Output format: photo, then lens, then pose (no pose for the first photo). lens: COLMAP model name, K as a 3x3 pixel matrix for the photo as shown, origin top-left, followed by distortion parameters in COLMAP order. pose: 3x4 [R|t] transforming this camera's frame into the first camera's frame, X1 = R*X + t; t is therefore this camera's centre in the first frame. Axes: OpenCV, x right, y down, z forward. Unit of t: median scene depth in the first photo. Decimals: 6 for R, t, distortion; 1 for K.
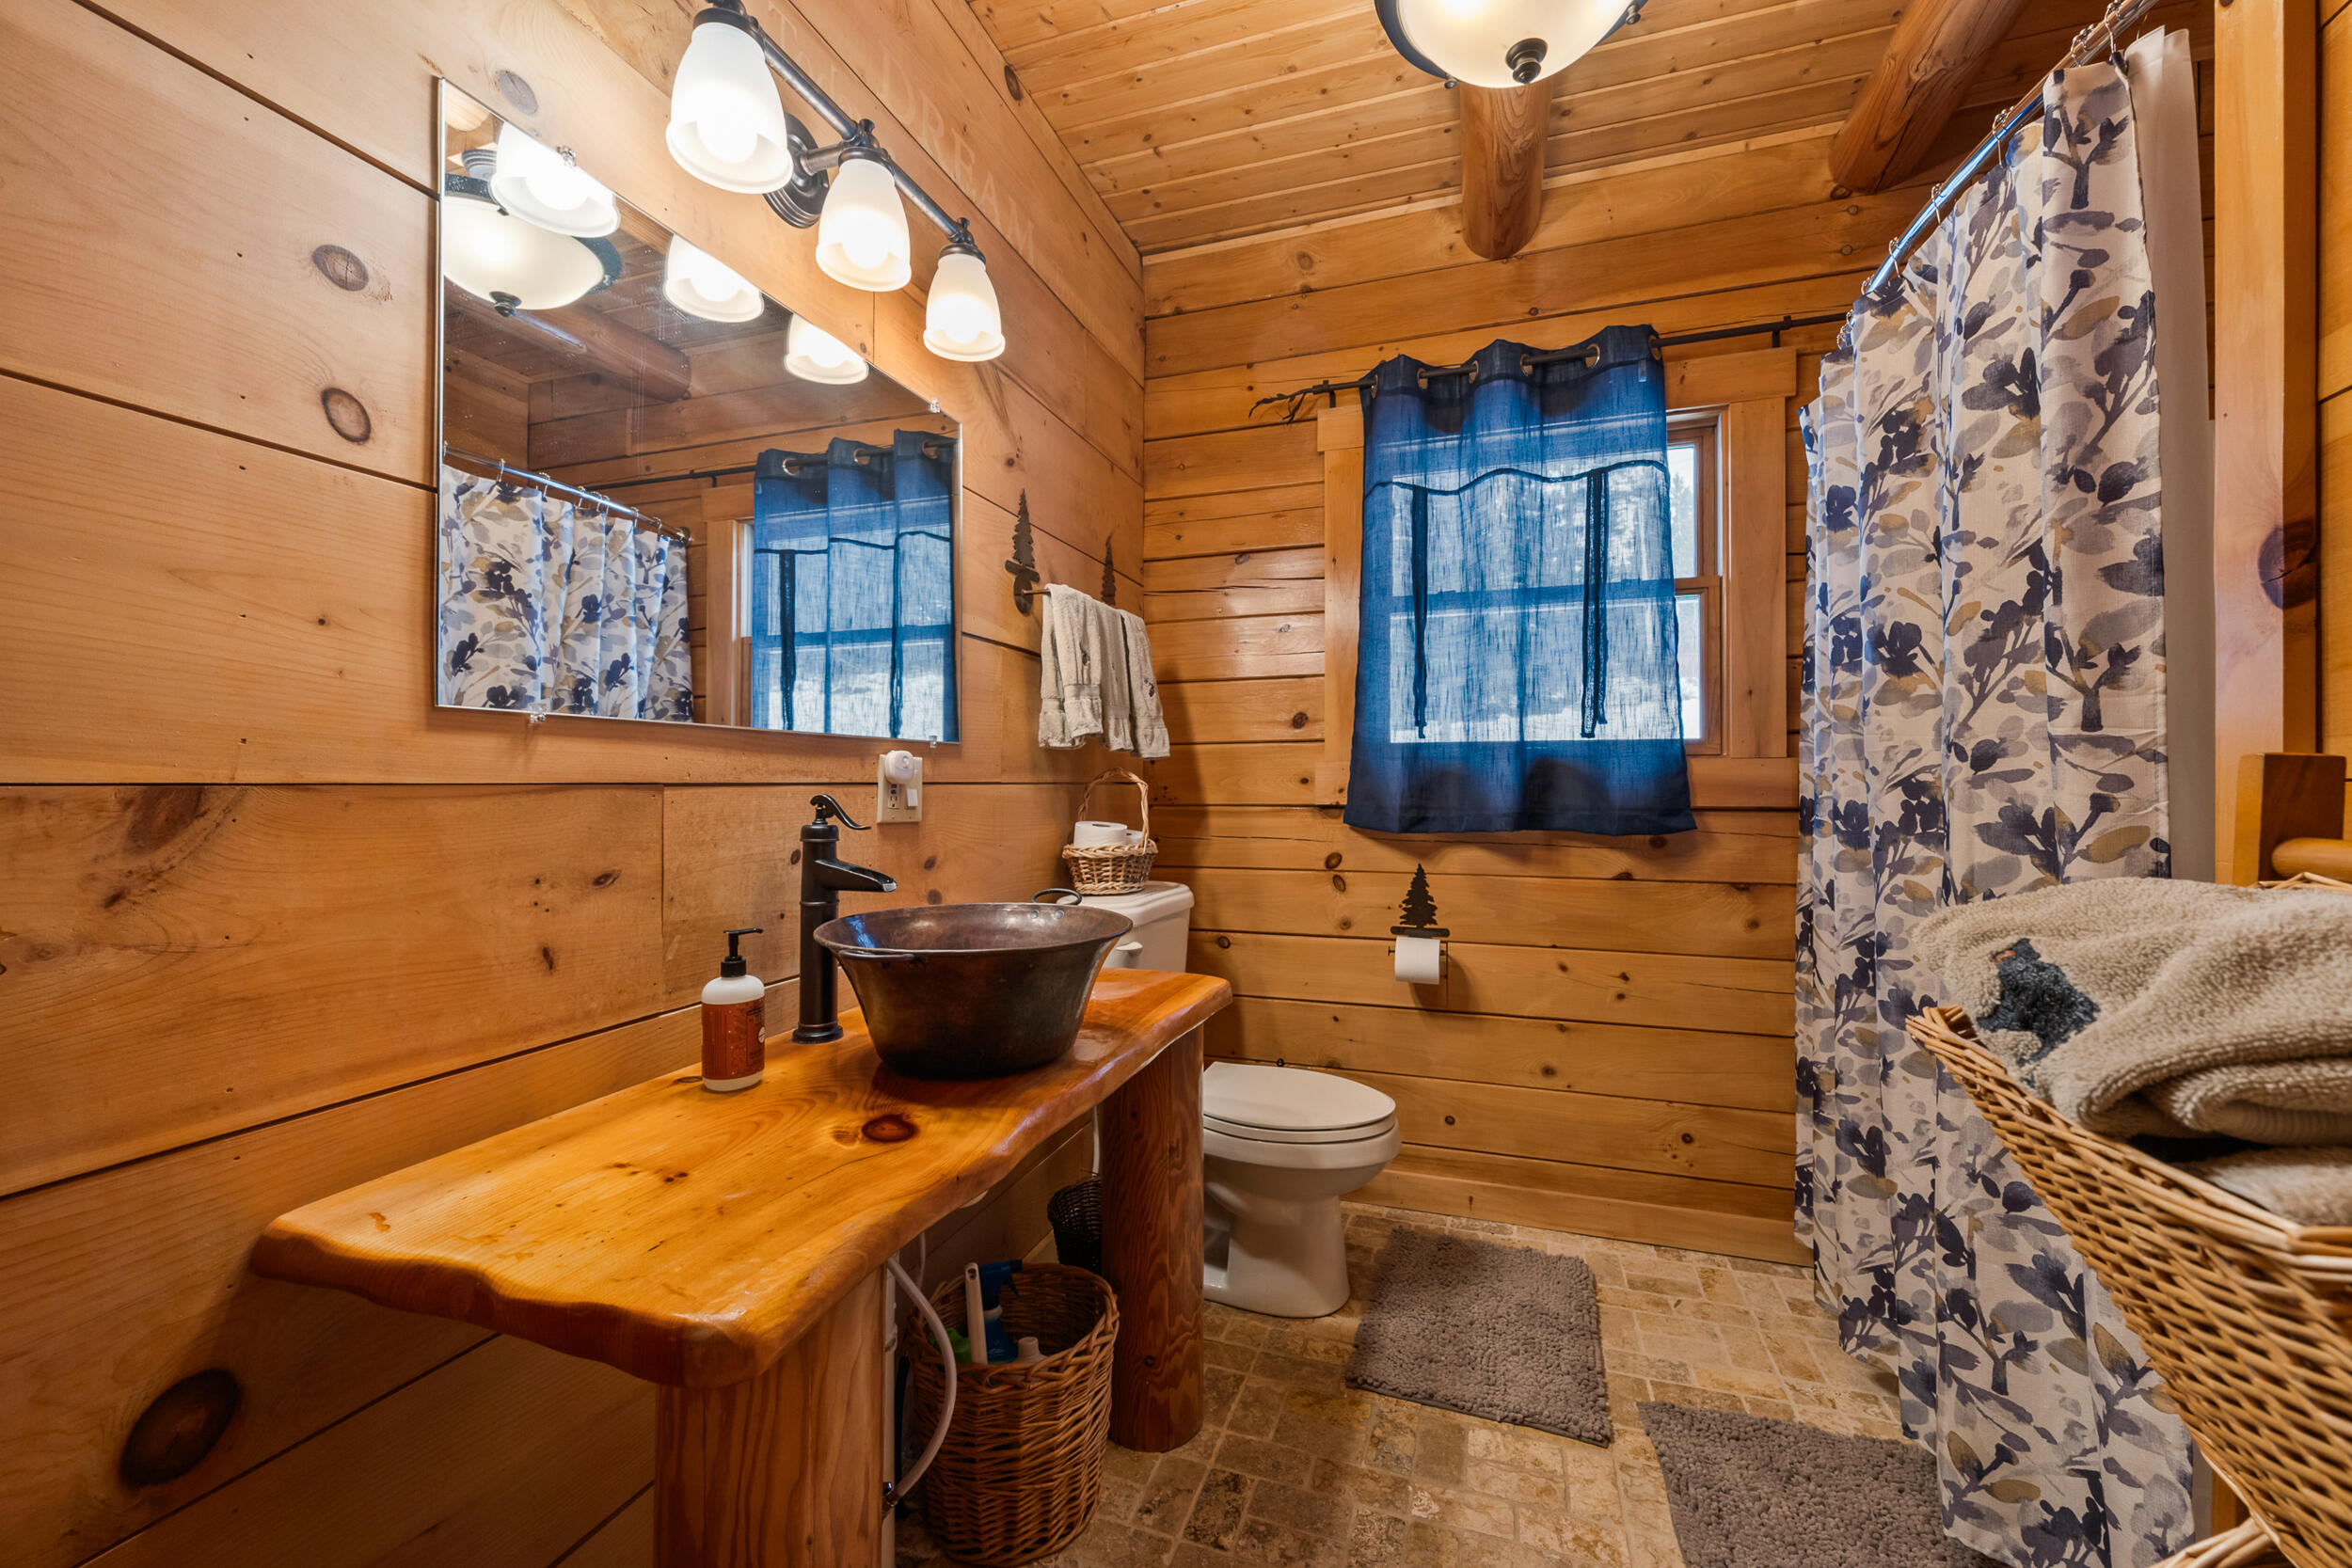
lens RADIAL K [[928.2, 0, 1184.5], [0, 928.2, 782.7], [0, 0, 1]] dist [0.000070, -0.000743]
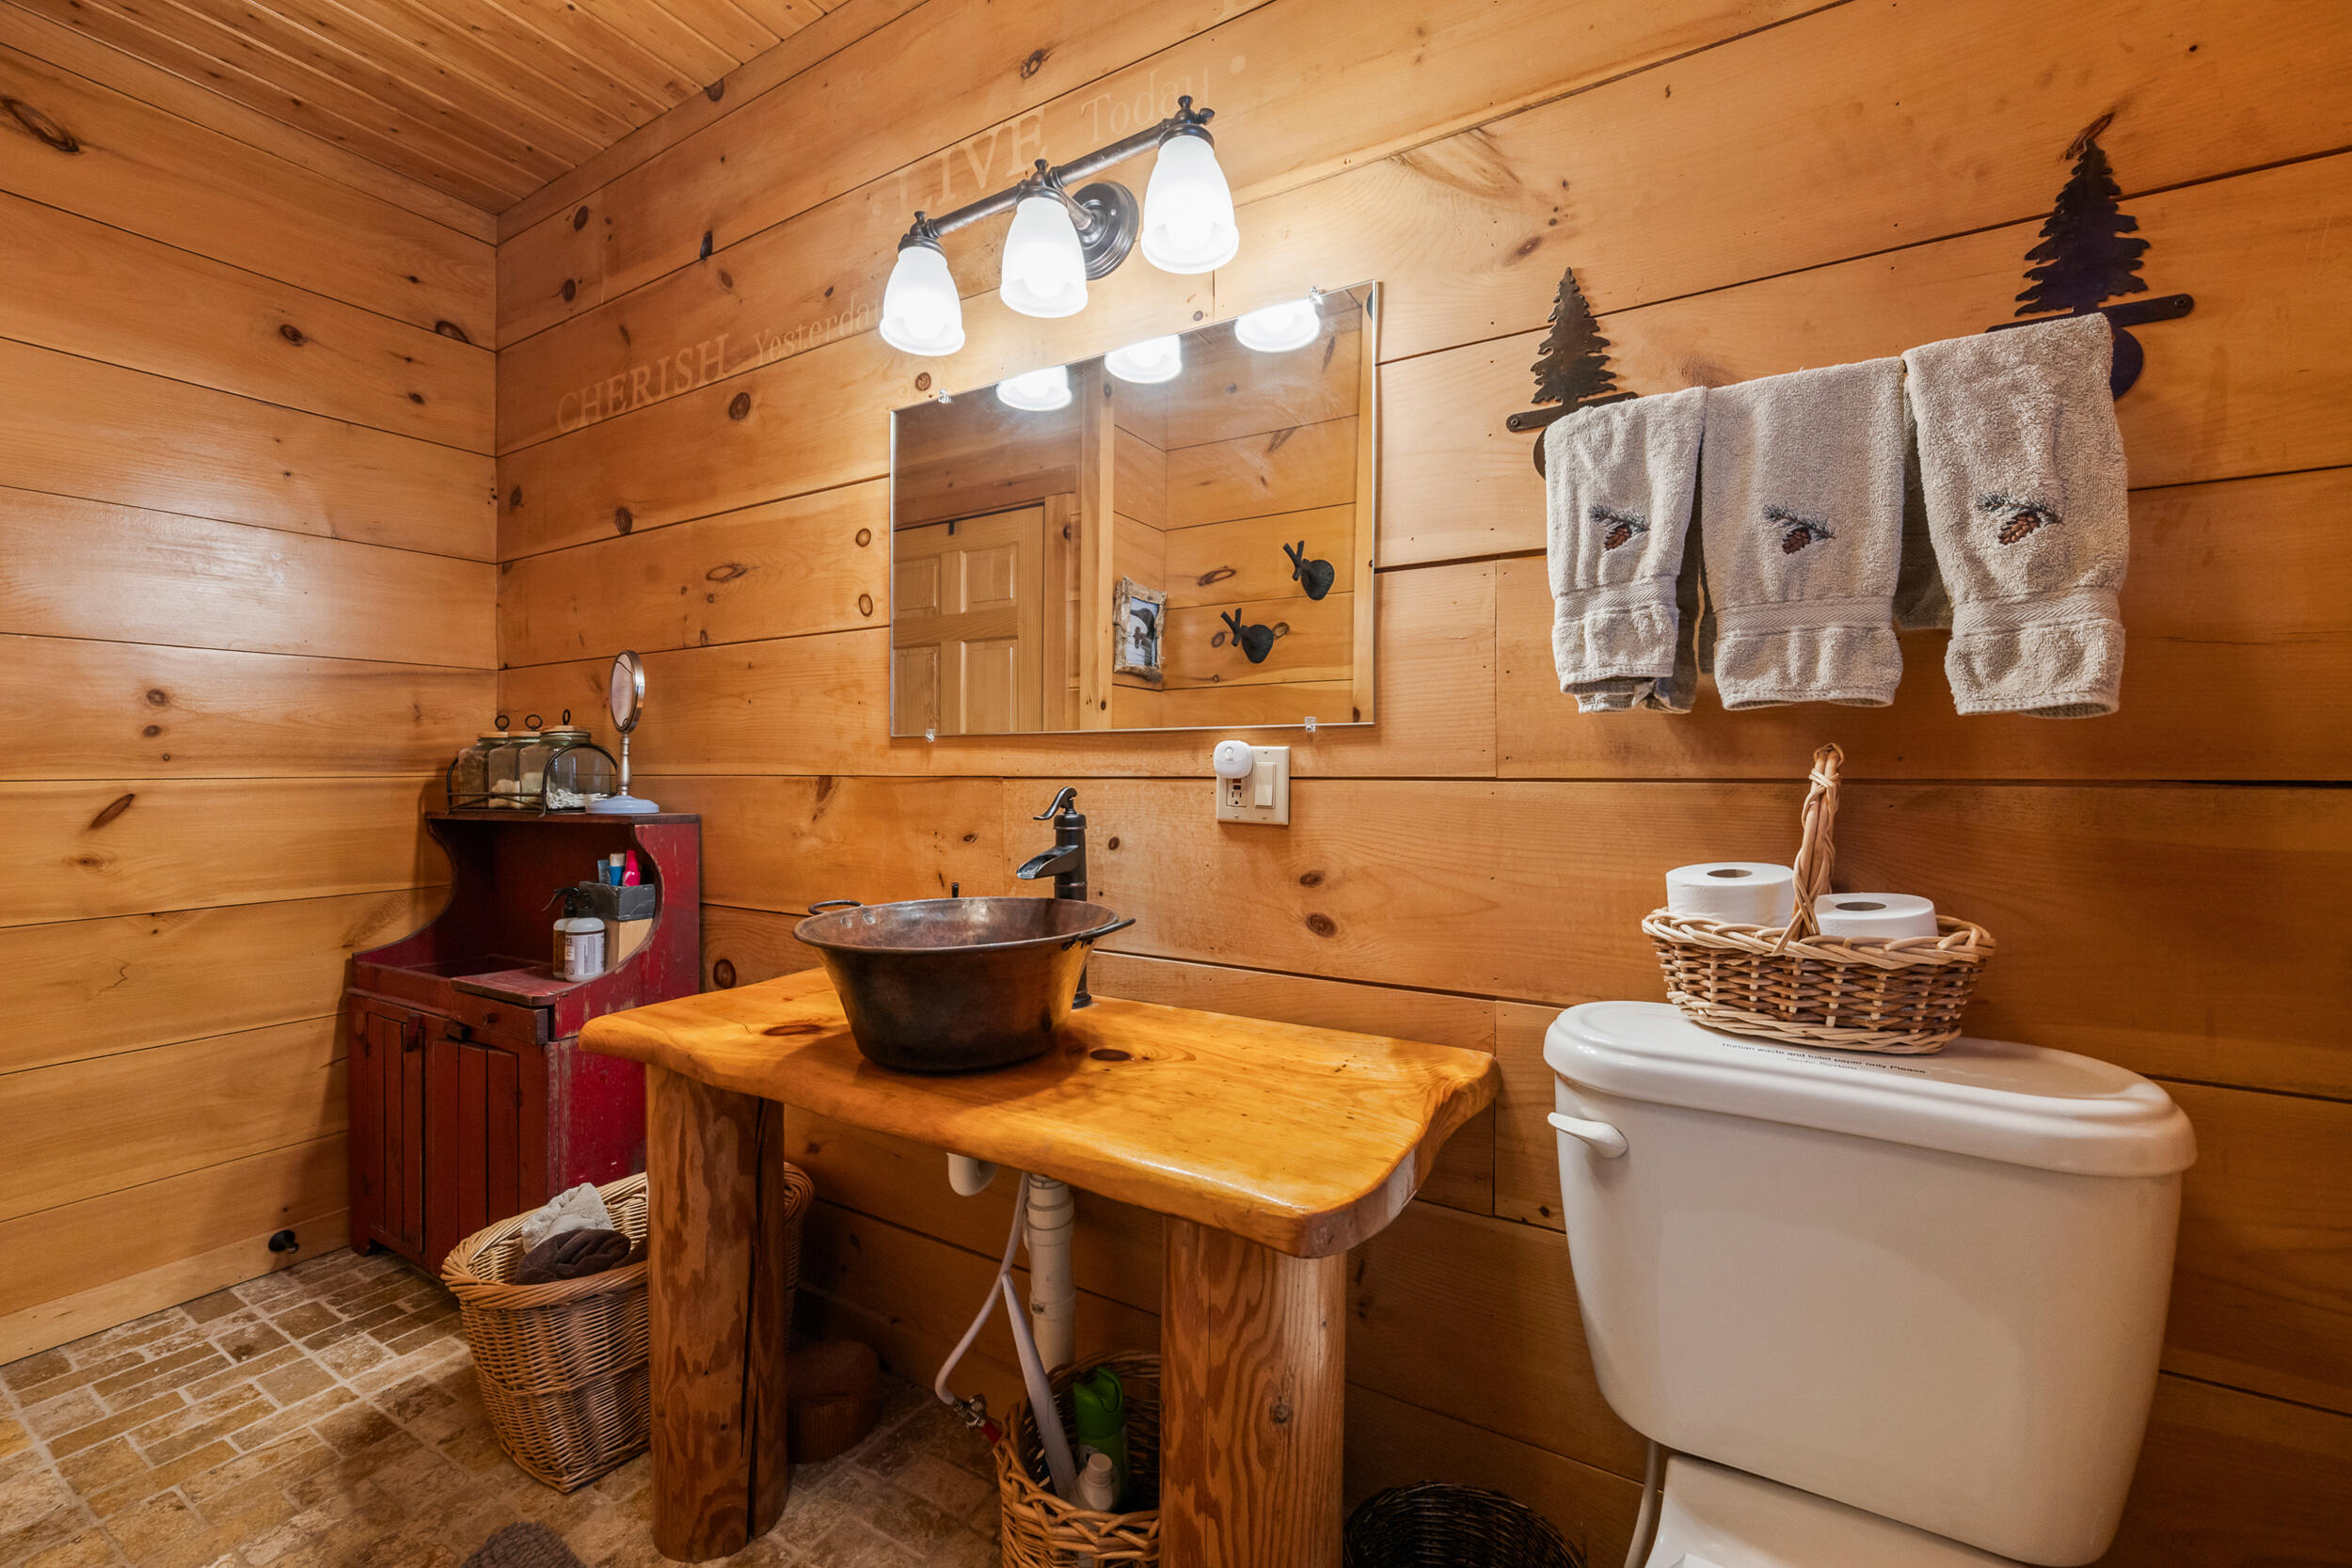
lens RADIAL K [[928.2, 0, 1188.1], [0, 928.2, 772.3], [0, 0, 1]] dist [0.000070, -0.000743]
pose [[-0.192114, 0.006595, -0.981350, 0.746556], [0.000934, 0.999978, 0.006537, -0.013900], [0.981372, 0.000339, -0.192116, 1.501306]]
